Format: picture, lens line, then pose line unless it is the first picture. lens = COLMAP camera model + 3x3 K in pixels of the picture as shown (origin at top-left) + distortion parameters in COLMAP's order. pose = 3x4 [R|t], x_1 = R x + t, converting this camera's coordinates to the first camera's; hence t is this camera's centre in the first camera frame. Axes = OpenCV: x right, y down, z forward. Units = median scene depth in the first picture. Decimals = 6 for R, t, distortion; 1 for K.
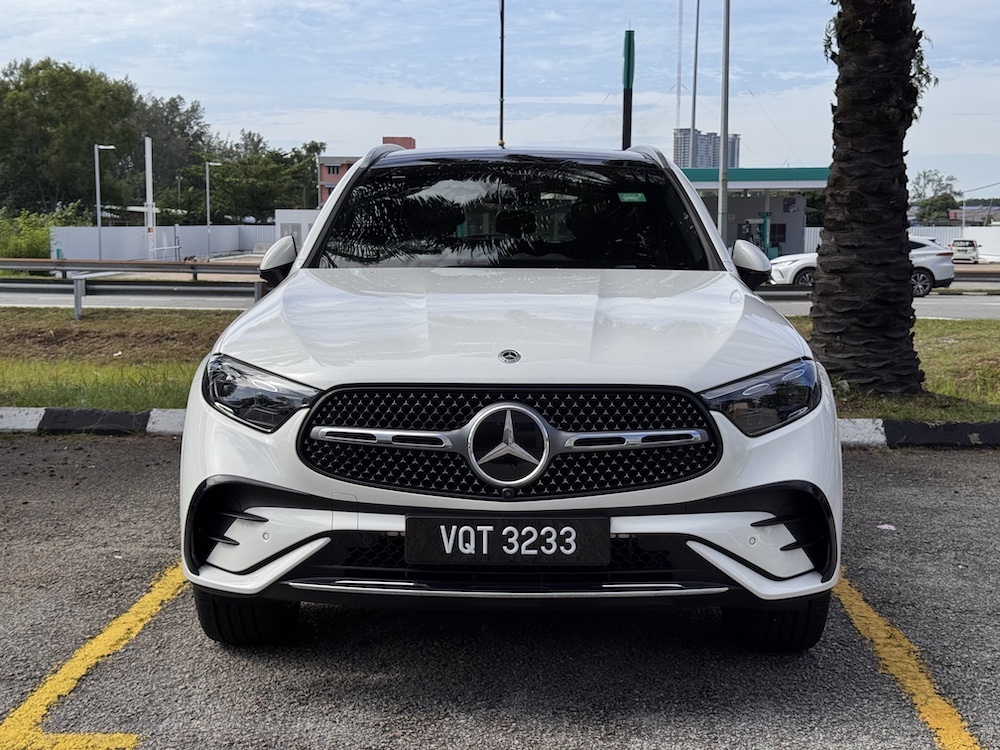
lens RADIAL K [[1405.1, 0, 500.0], [0, 1405.1, 375.0], [0, 0, 1]] dist [0.213106, -0.460824]
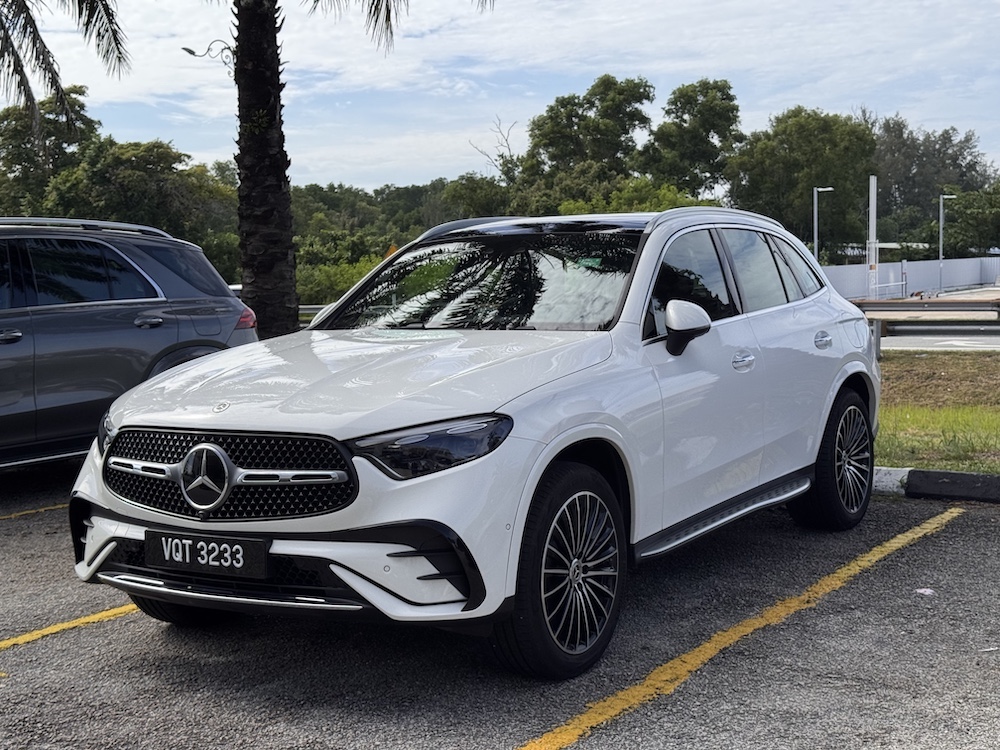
lens RADIAL K [[1405.1, 0, 500.0], [0, 1405.1, 375.0], [0, 0, 1]] dist [0.213106, -0.460824]
pose [[0.860149, 0.011571, -0.509911, 0.861478], [-0.024144, 0.999546, -0.018045, -0.024725], [0.509471, 0.027833, 0.860038, 0.036060]]
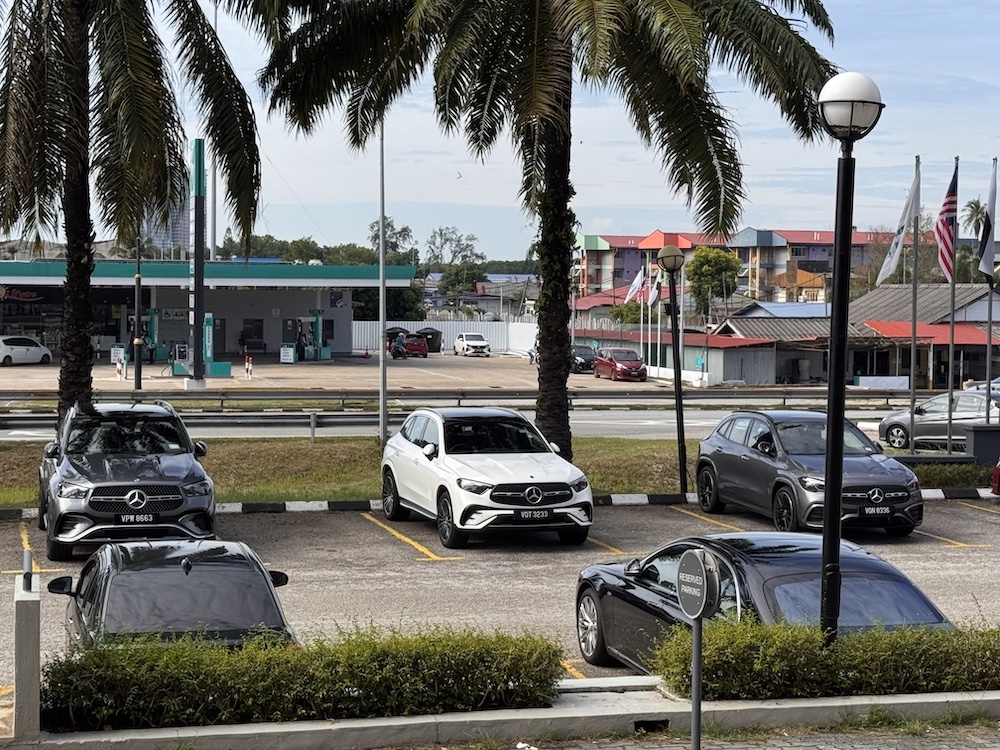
lens RADIAL K [[1879.8, 0, 500.0], [0, 1879.8, 375.0], [0, 0, 1]] dist [0.243587, 0.006959]
pose [[0.949118, -0.011187, 0.314721, -2.129783], [0.029569, 0.998119, -0.053695, -0.019261], [-0.313528, 0.060269, 0.947664, -5.125991]]
